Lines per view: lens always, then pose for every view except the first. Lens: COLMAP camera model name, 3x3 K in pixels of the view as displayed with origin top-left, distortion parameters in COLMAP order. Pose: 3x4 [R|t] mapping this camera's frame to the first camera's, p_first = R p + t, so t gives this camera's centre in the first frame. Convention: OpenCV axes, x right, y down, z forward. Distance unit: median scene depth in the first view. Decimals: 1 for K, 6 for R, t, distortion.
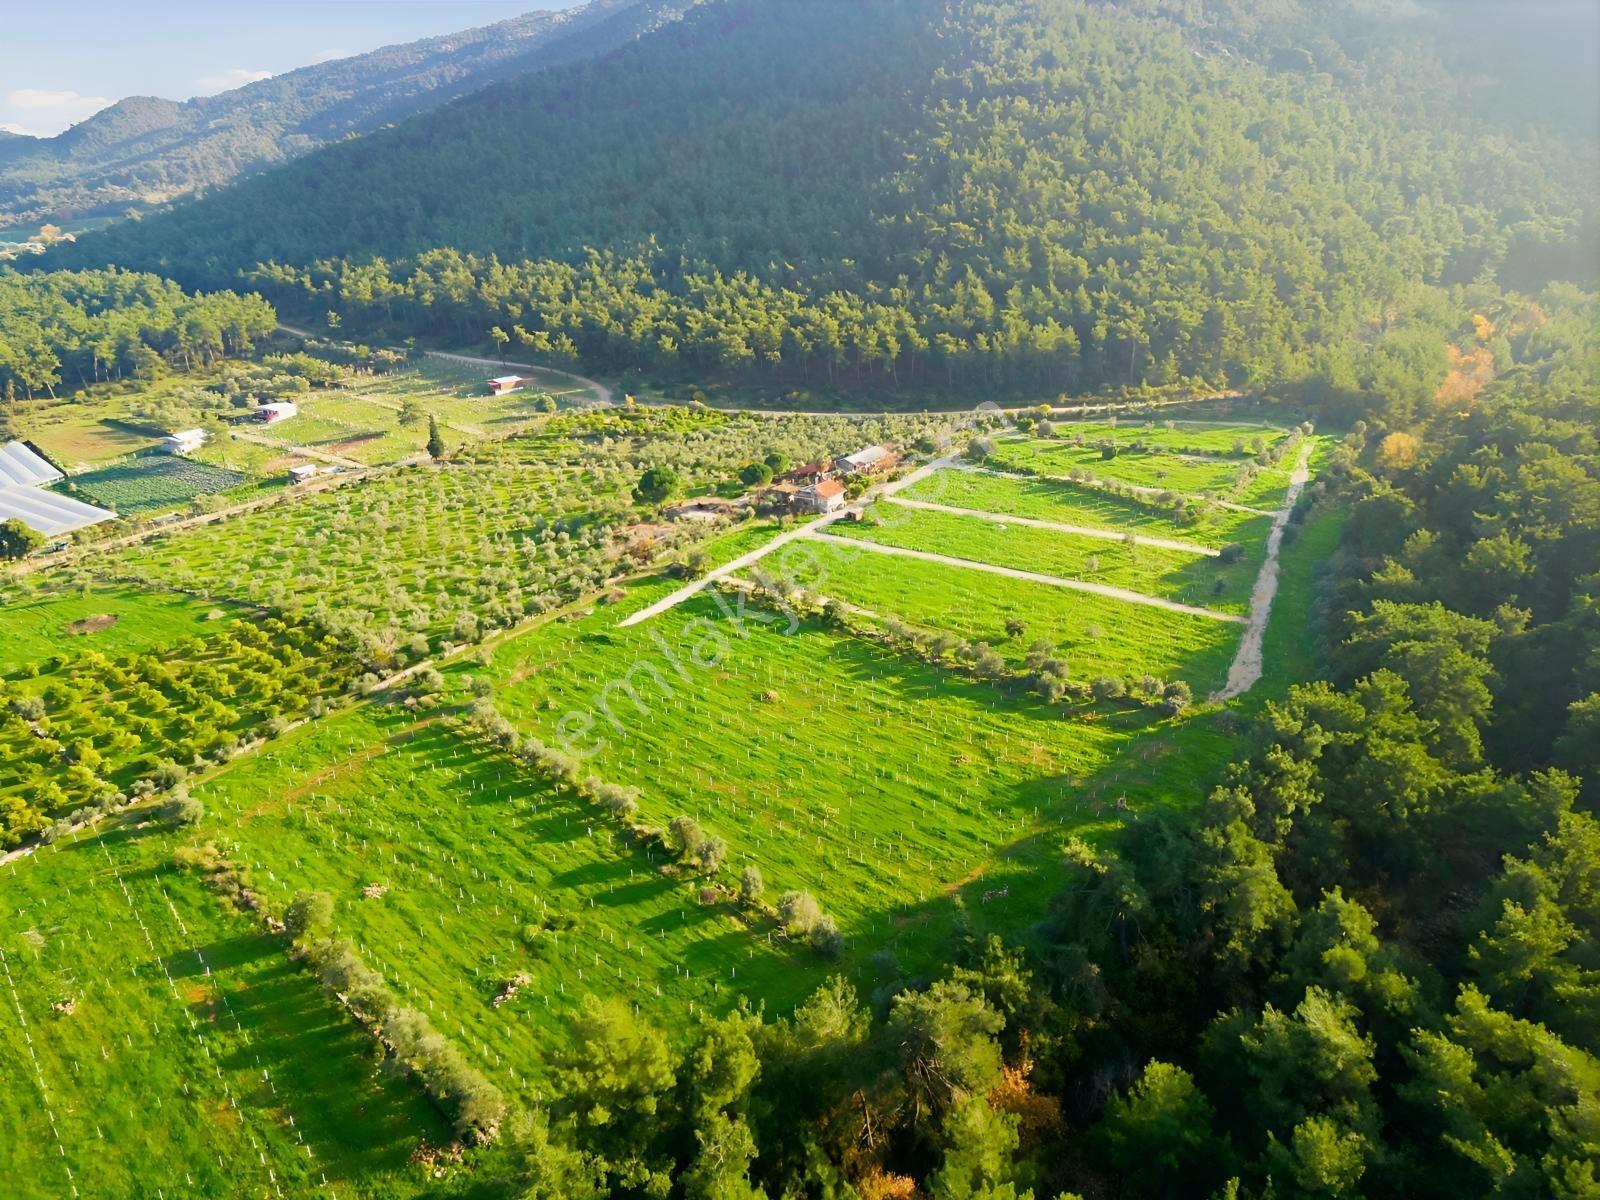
lens RADIAL K [[1118.9, 0, 802.8], [0, 1118.9, 599.6], [0, 0, 1]] dist [0.077553, -0.074694]
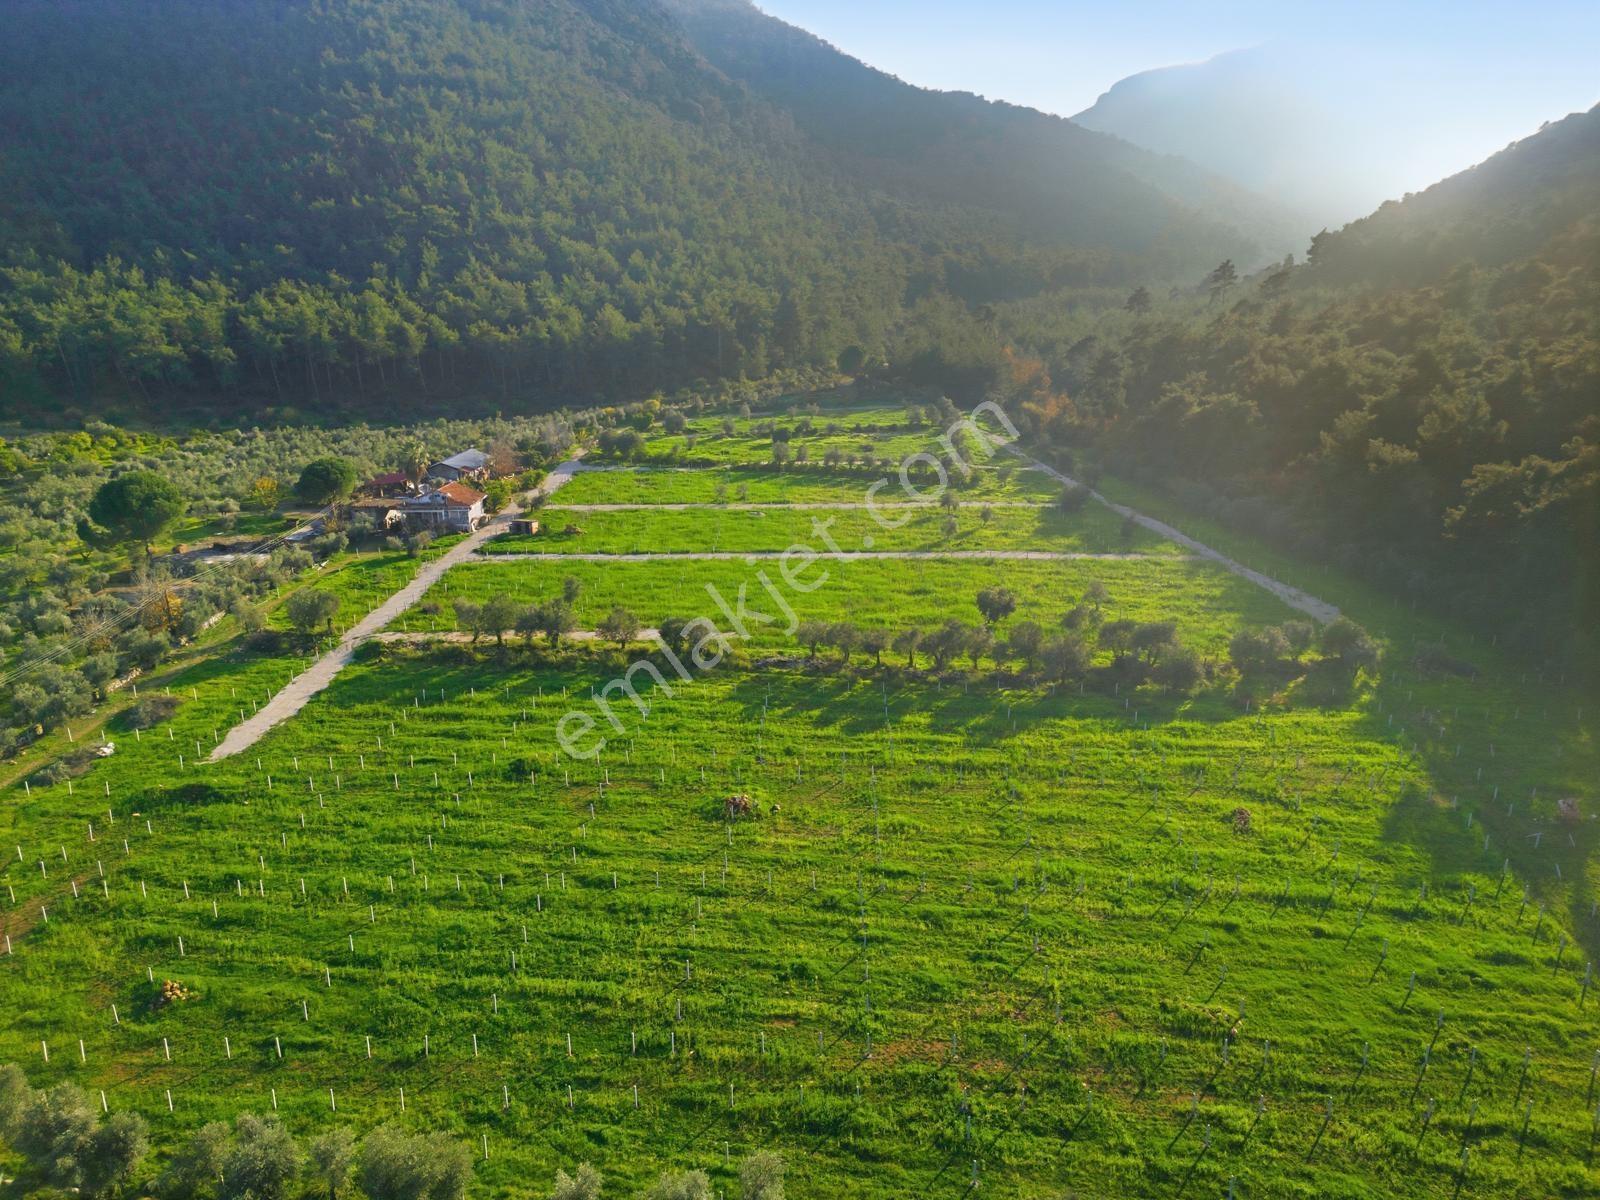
lens RADIAL K [[1118.9, 0, 803.9], [0, 1118.9, 605.2], [0, 0, 1]] dist [0.077553, -0.074694]
pose [[0.832267, -0.141591, 0.535988, -0.179146], [0.197517, 0.979121, -0.048047, 0.027780], [-0.517995, 0.145854, 0.842857, 0.466274]]
